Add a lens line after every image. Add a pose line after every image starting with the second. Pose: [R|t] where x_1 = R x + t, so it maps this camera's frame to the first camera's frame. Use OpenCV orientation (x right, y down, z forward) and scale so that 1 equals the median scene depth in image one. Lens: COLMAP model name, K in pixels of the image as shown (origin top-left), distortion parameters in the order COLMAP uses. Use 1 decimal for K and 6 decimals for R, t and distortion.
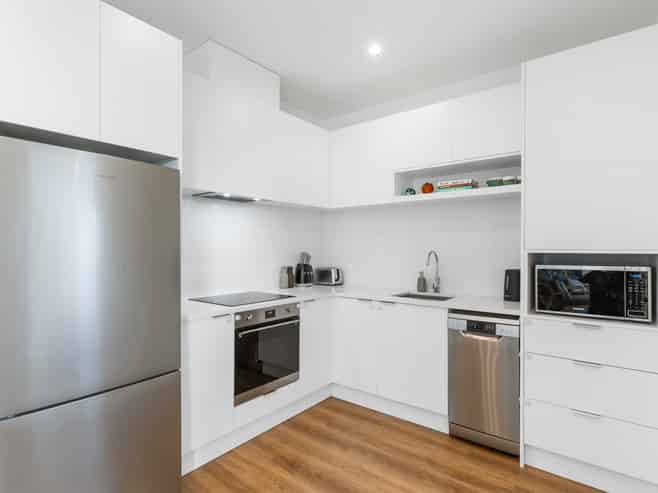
lens RADIAL K [[364.4, 0, 329.0], [0, 364.4, 246.5], [0, 0, 1]] dist [-0.000906, -0.000414]
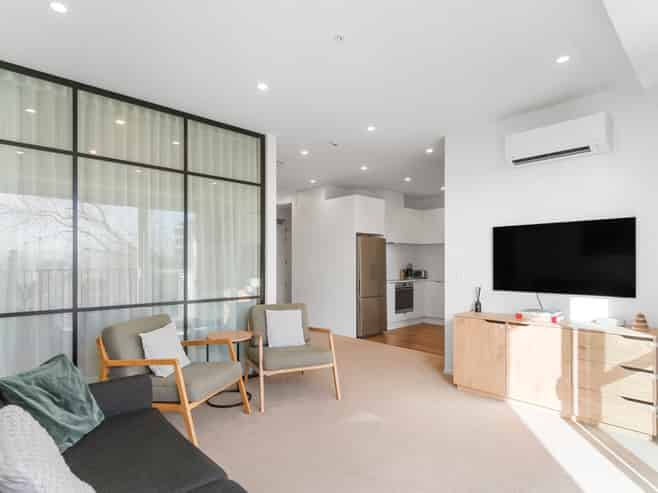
lens RADIAL K [[361.9, 0, 327.9], [0, 361.9, 264.0], [0, 0, 1]] dist [0.001099, 0.000223]
pose [[0.987122, 0.001327, -0.159963, -0.226384], [-0.000209, 0.999975, 0.007008, 0.006020], [0.159968, -0.006884, 0.987098, -1.386750]]
